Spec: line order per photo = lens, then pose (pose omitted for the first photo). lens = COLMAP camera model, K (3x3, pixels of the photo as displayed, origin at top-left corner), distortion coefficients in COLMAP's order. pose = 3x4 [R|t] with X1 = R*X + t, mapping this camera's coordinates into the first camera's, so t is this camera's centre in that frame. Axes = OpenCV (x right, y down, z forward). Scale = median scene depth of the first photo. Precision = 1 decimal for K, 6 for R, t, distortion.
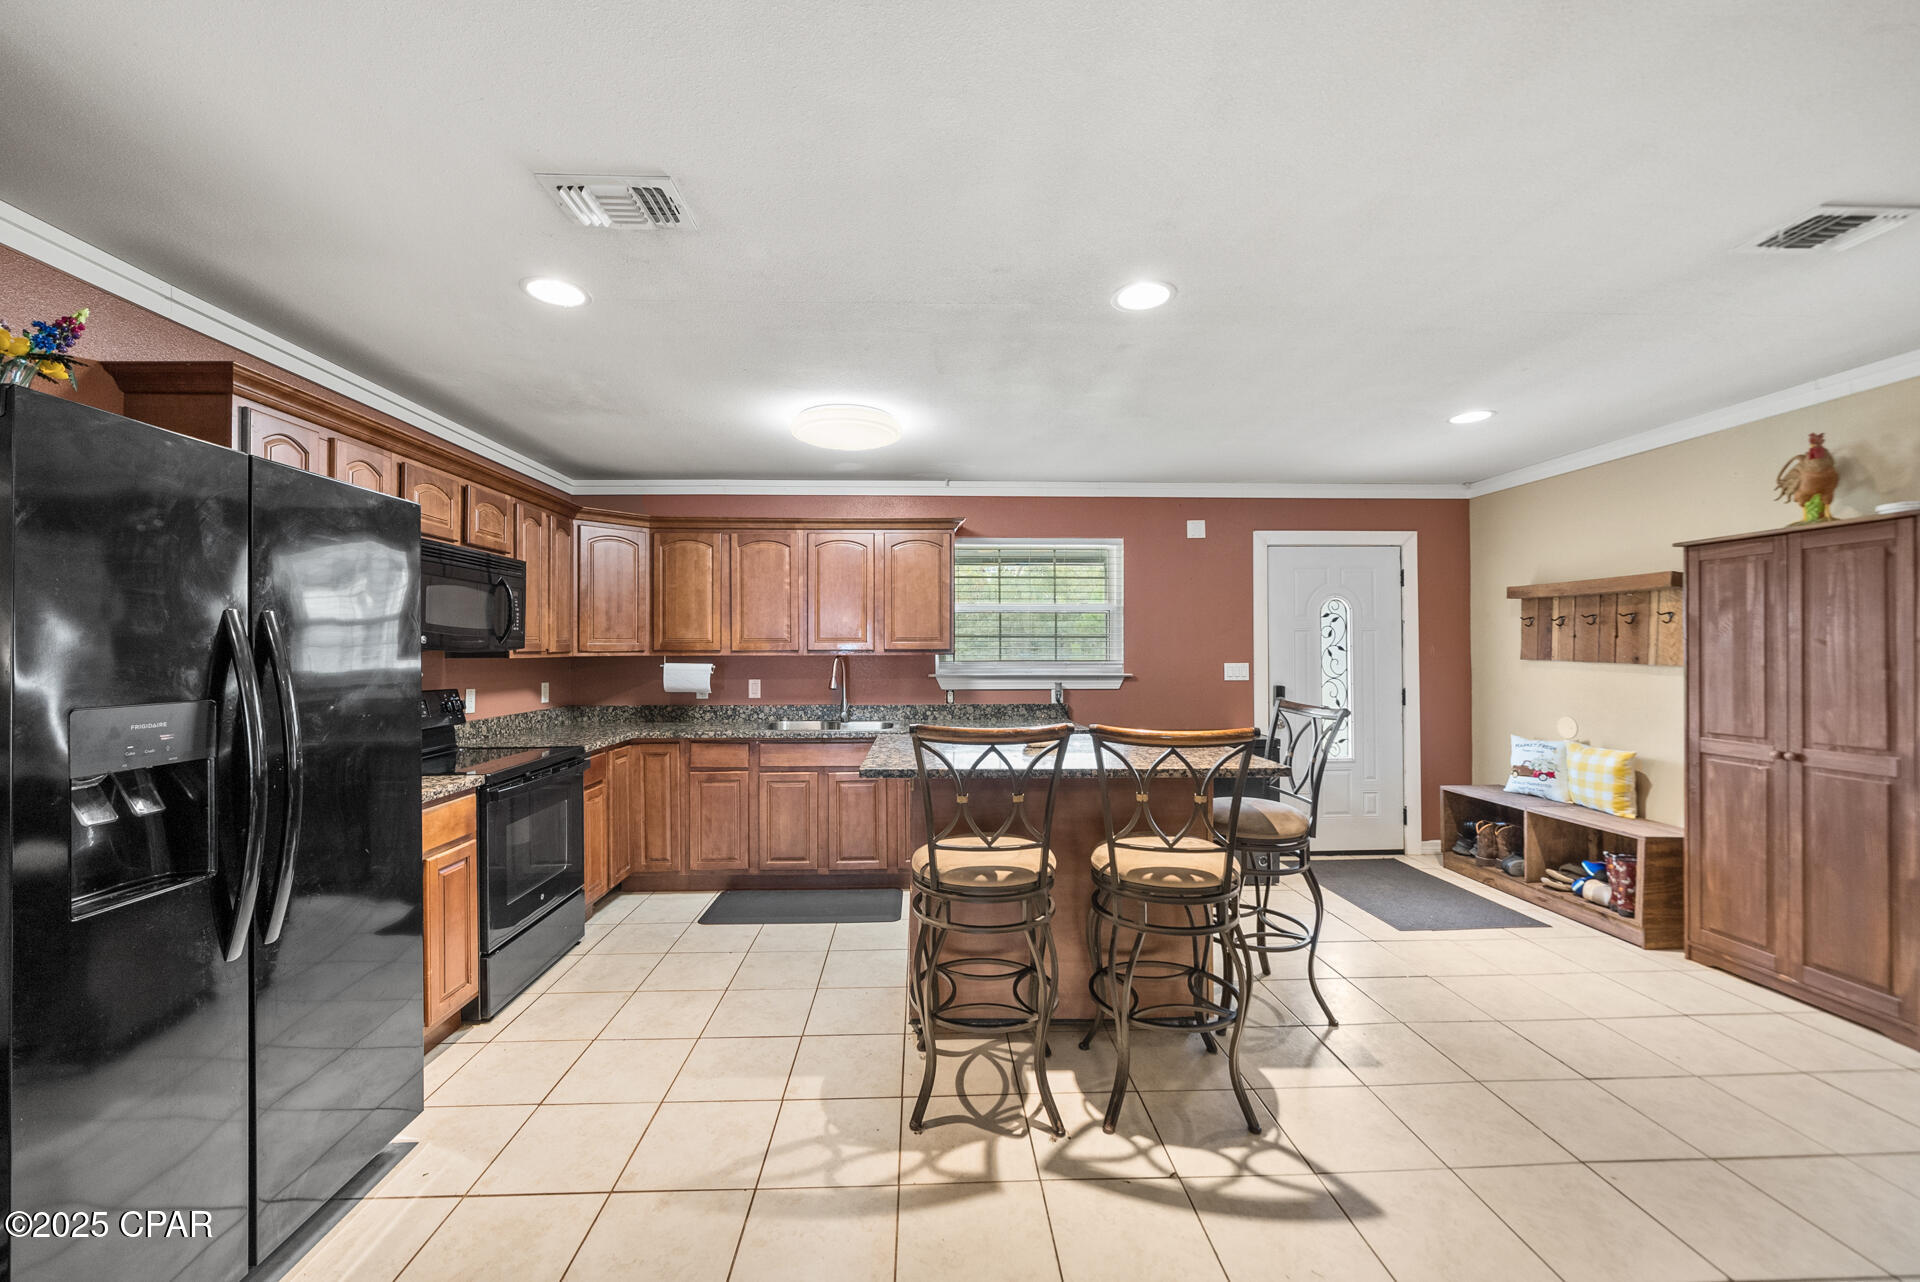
lens RADIAL K [[713.6, 0, 928.5], [0, 713.6, 644.3], [0, 0, 1]] dist [-0.002802, -0.000130]
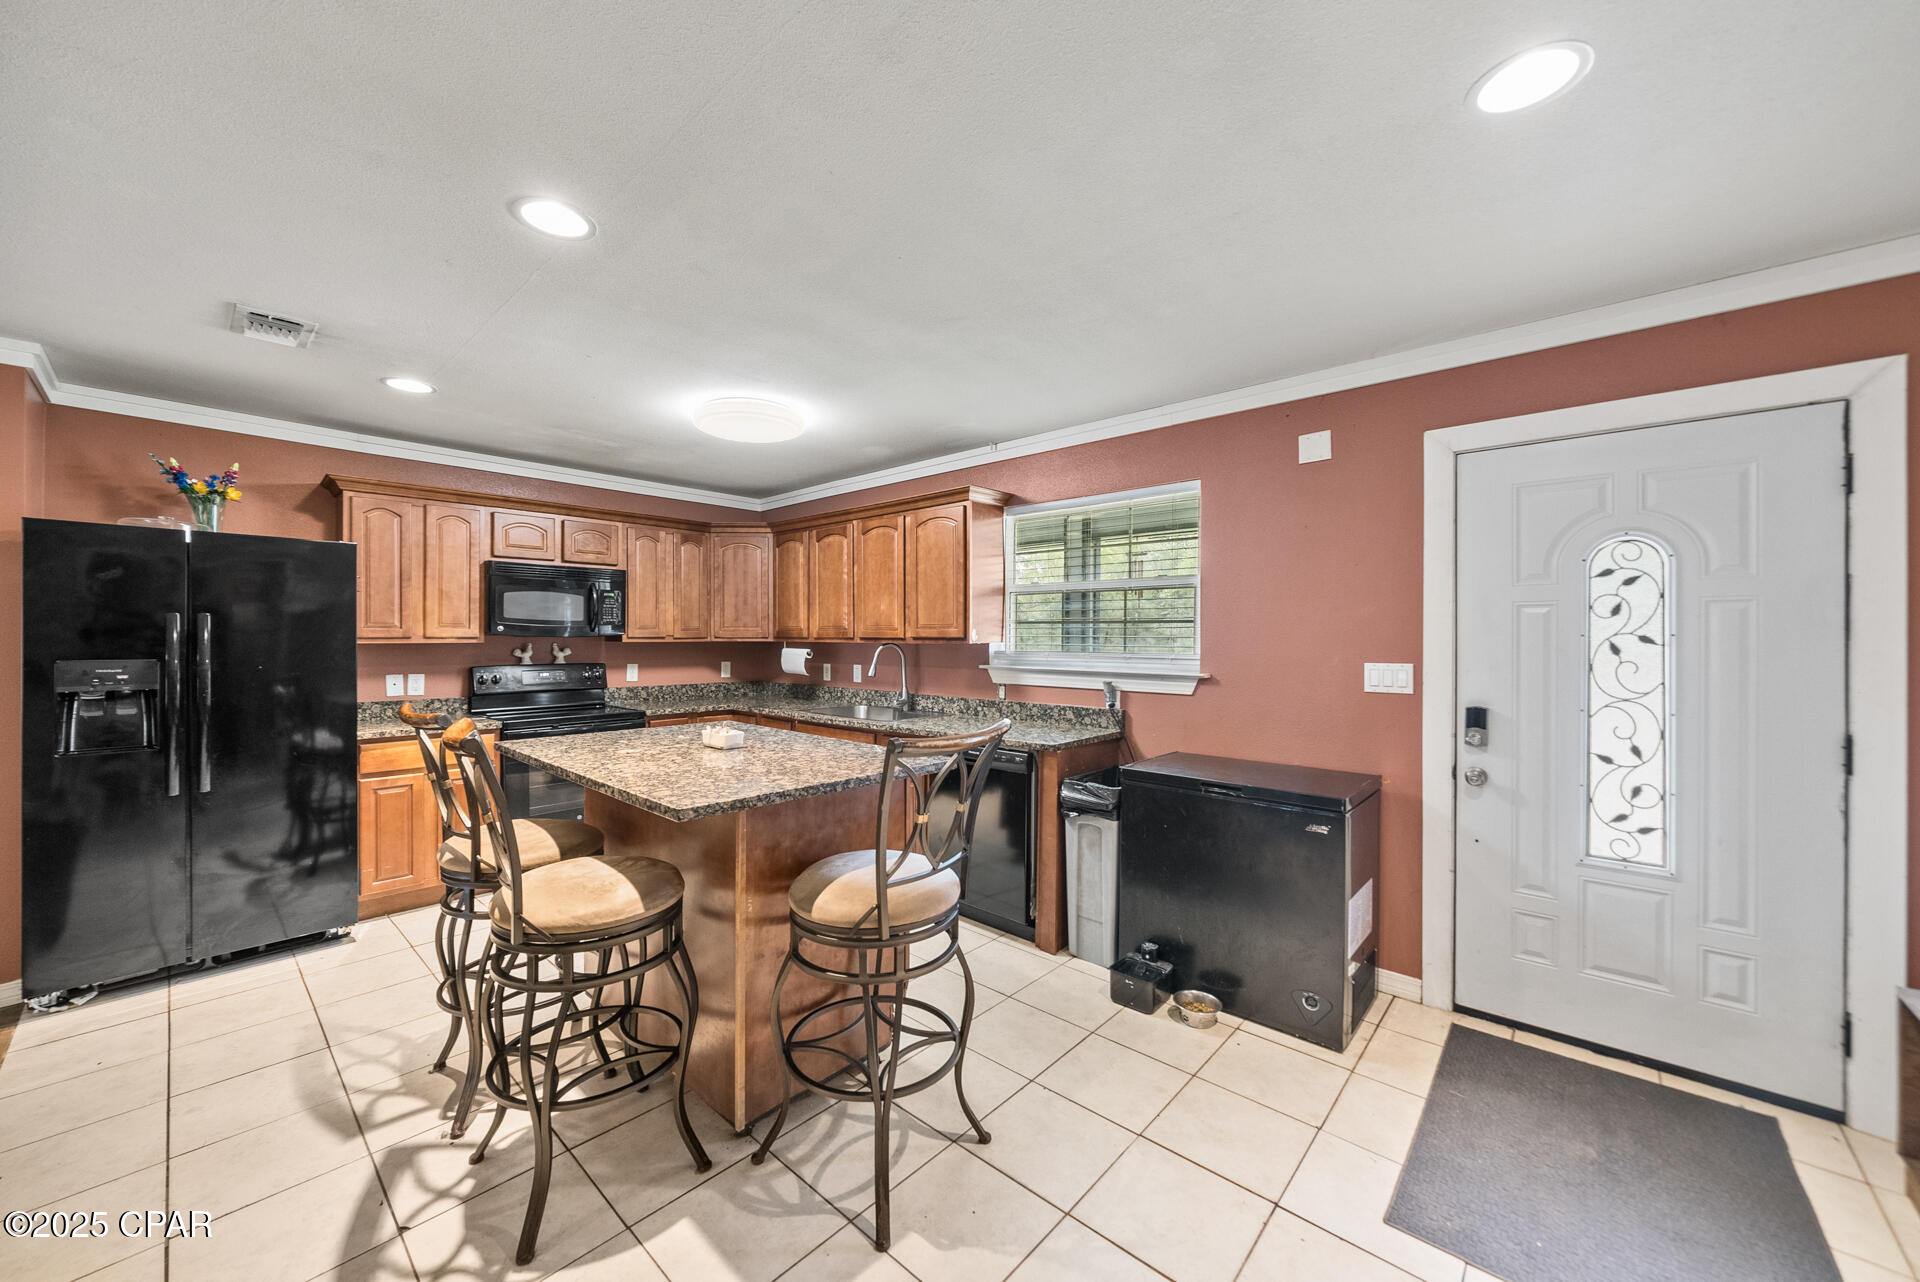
lens RADIAL K [[699.5, 0, 960.0], [0, 699.5, 641.0], [0, 0, 1]] dist [-0.006435, -0.000113]
pose [[0.725827, 0.008583, -0.687824, 0.595984], [-0.000070, 0.999923, 0.012403, 0.000922], [0.687877, -0.008954, 0.725772, 0.355512]]
